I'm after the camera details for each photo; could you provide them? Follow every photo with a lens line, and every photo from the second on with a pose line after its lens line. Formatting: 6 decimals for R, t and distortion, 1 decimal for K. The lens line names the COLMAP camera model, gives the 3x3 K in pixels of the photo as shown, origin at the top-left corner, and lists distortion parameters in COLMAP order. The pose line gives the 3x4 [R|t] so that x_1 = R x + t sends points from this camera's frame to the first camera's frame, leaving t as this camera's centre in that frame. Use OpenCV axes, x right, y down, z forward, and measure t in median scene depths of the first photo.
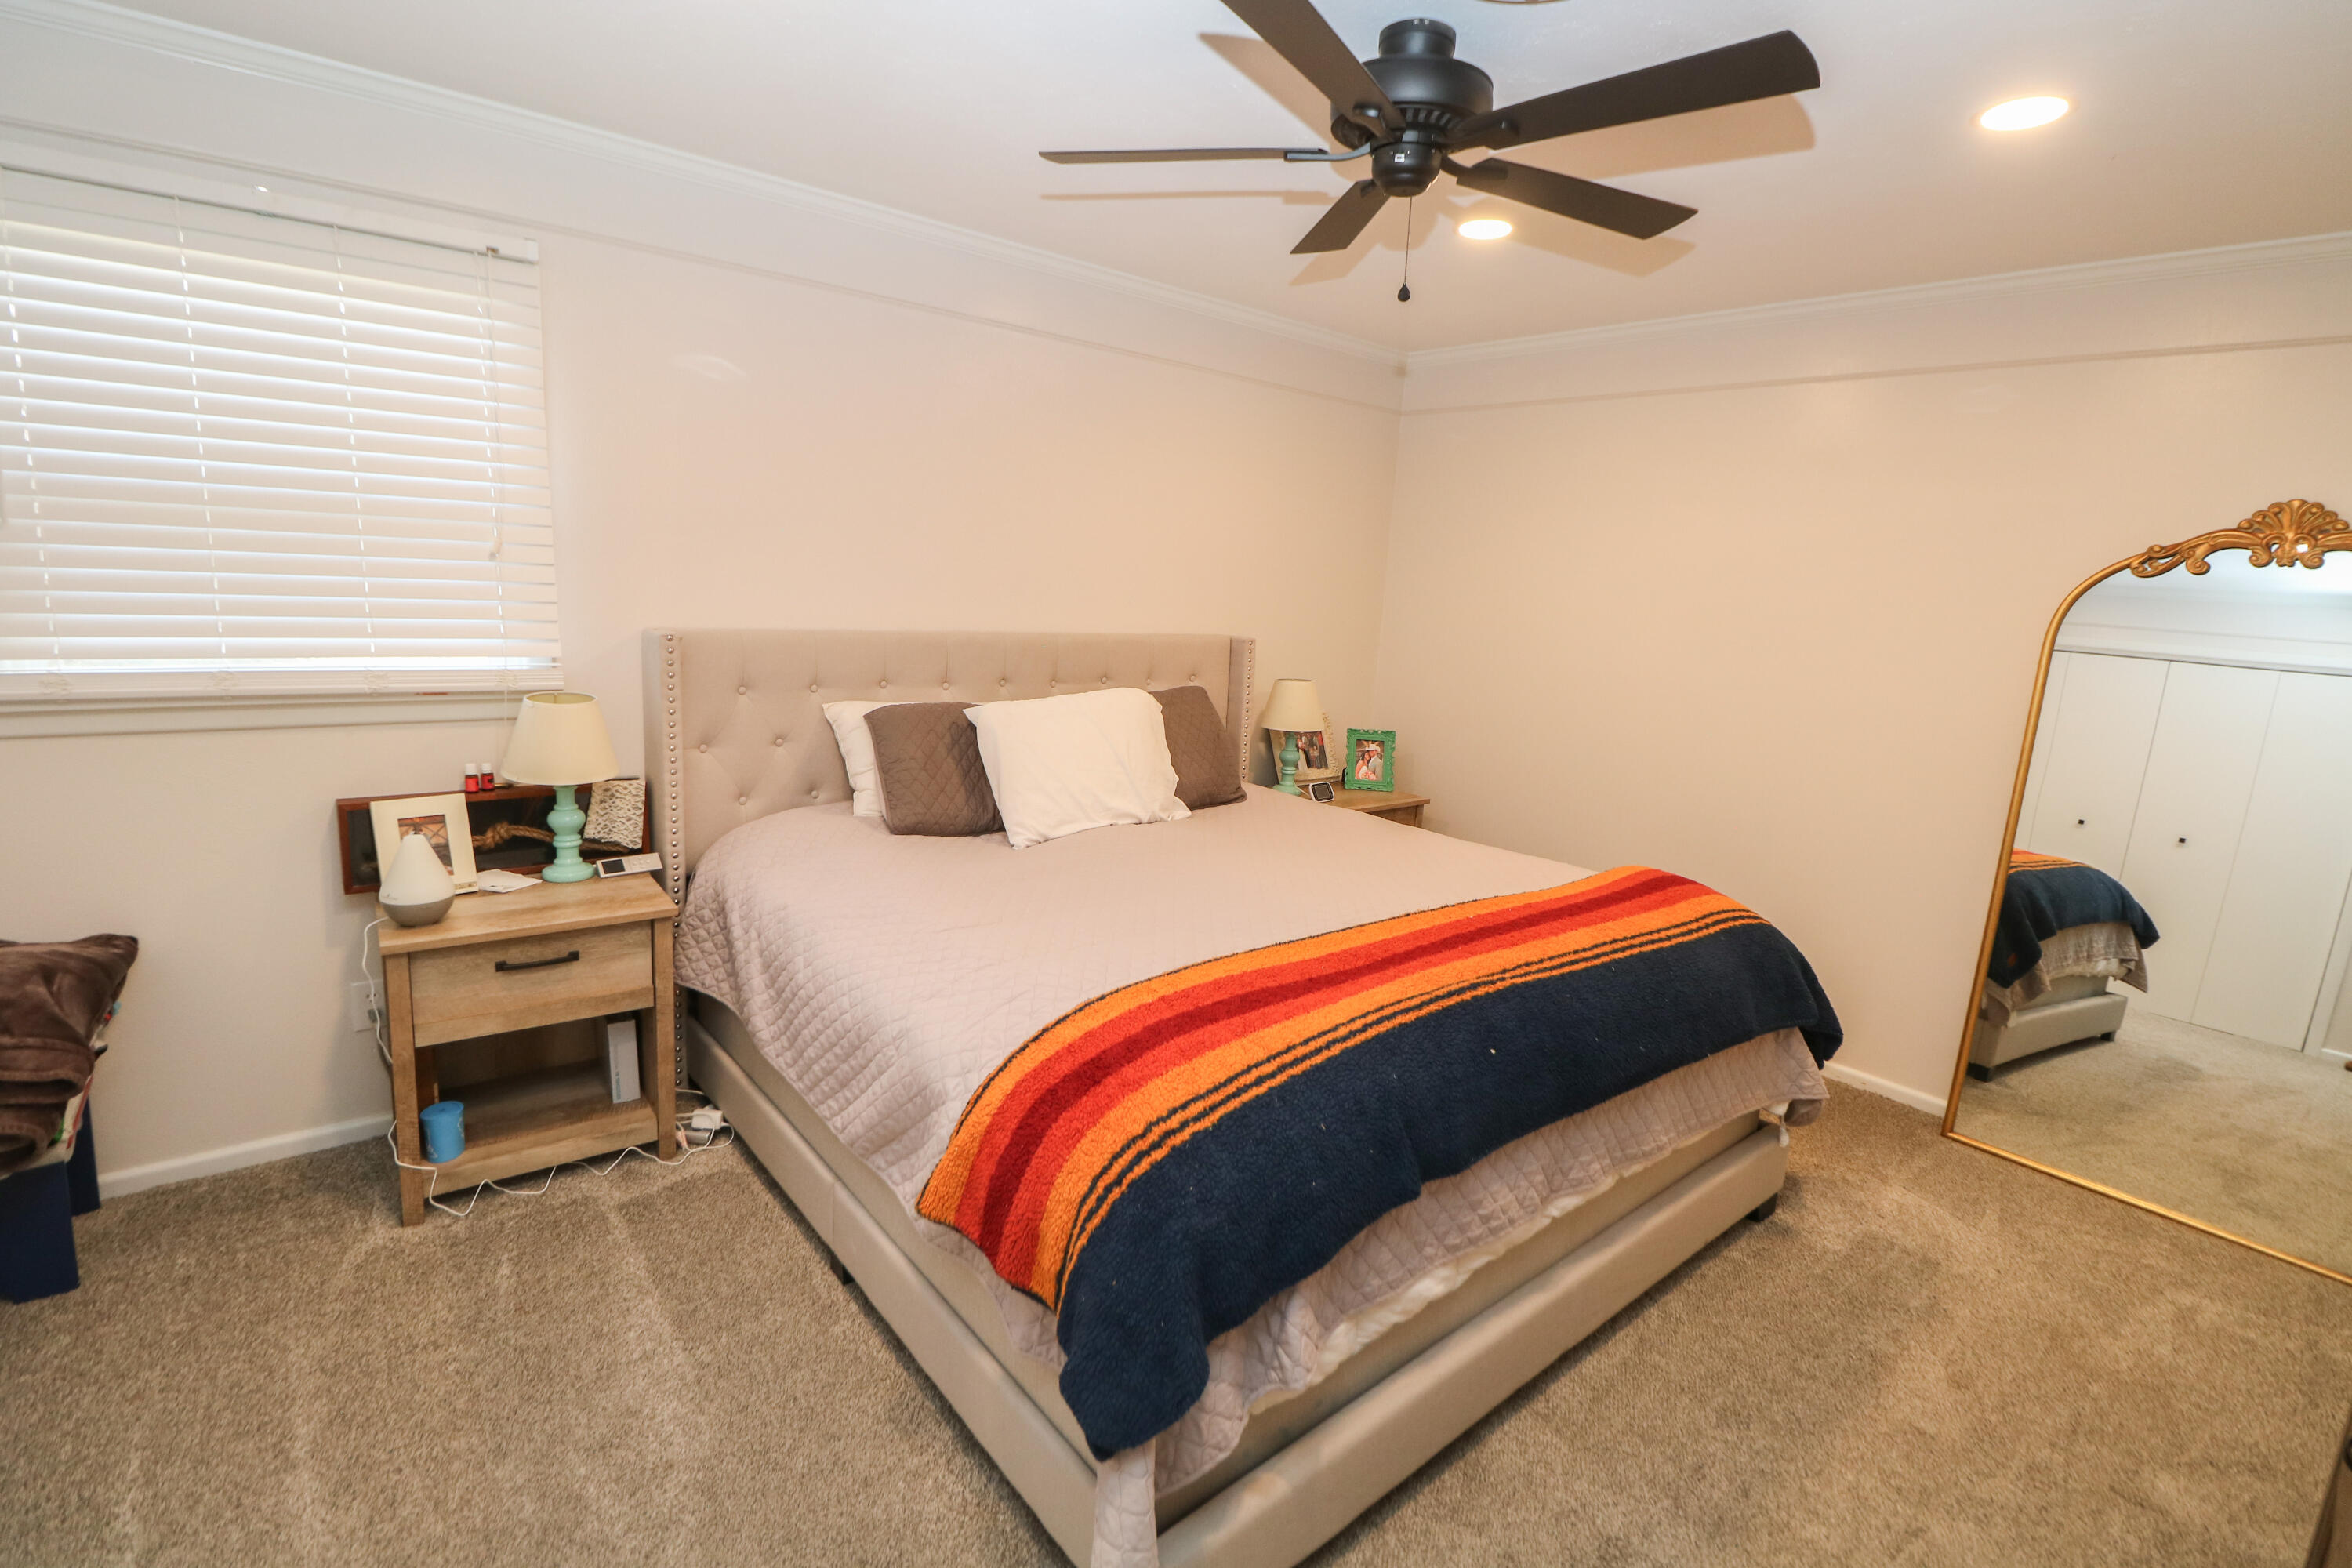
lens RADIAL K [[1098.0, 0, 1163.4], [0, 1098.0, 795.9], [0, 0, 1]] dist [-0.007390, -0.009537]
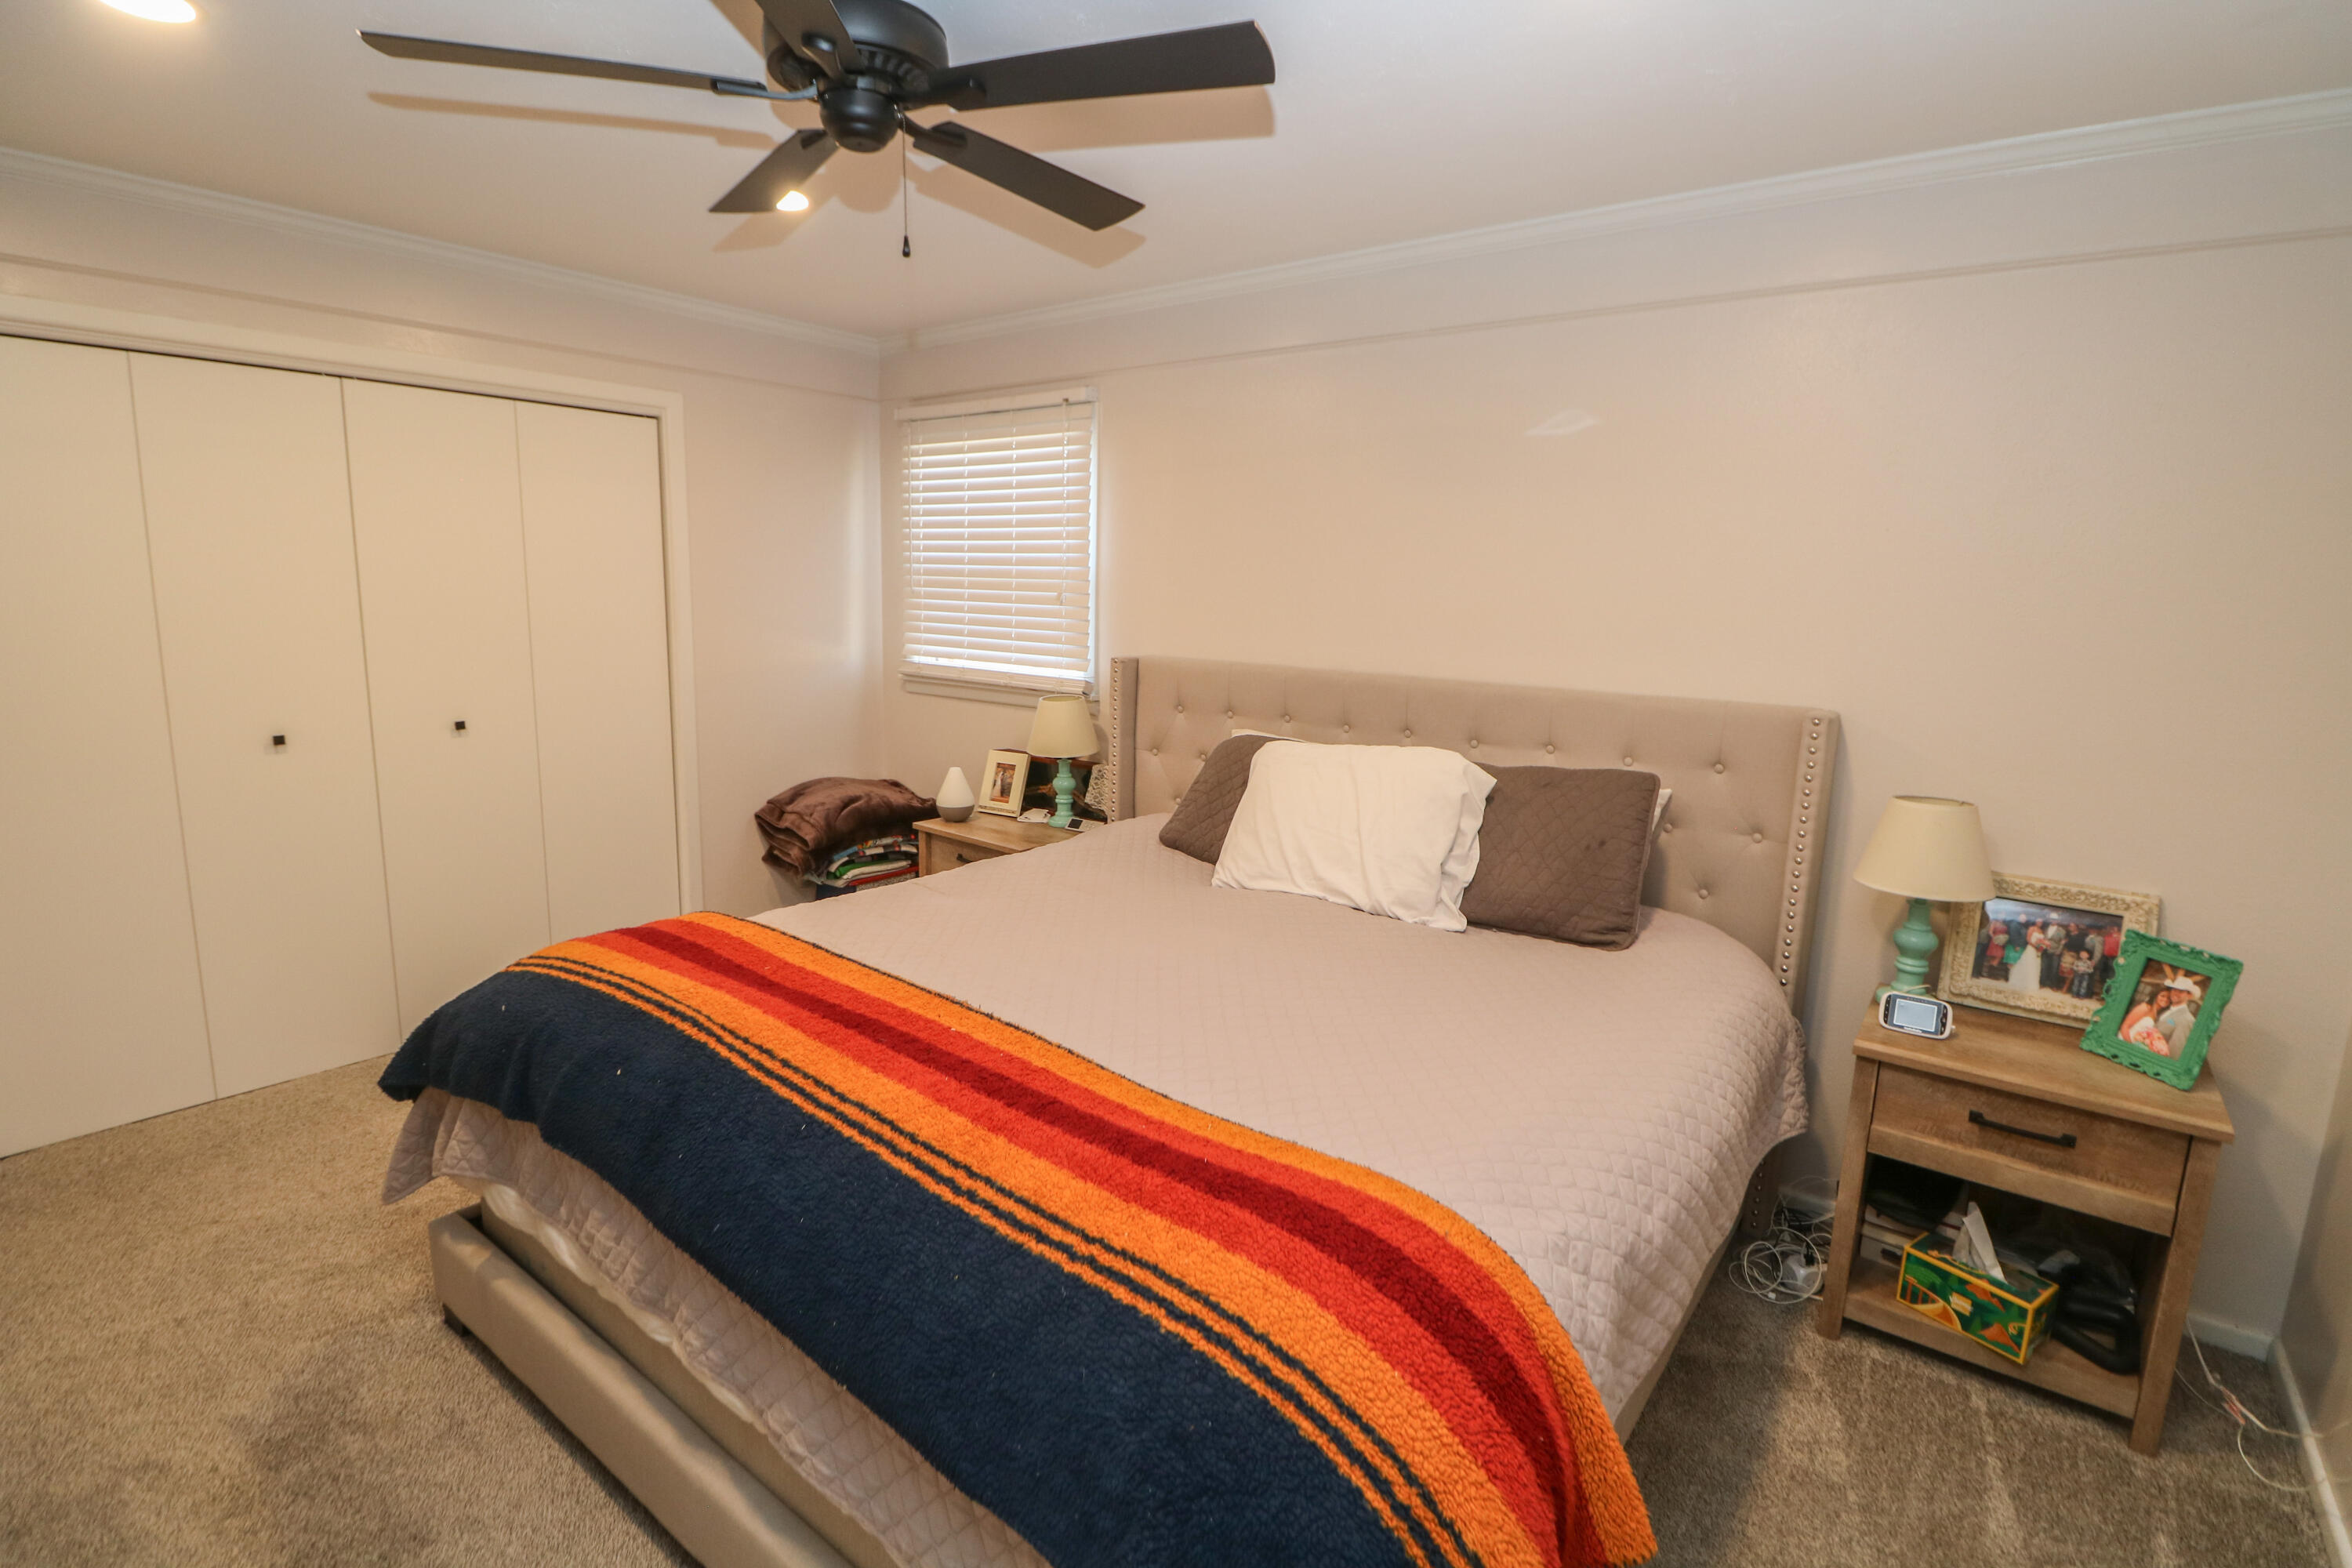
lens RADIAL K [[1098.0, 0, 1171.3], [0, 1098.0, 772.7], [0, 0, 1]] dist [-0.007390, -0.009537]
pose [[0.209850, 0.111603, -0.971343, 1.004540], [-0.209575, 0.975508, 0.066804, -0.137074], [0.955008, 0.189550, 0.228100, 0.940144]]
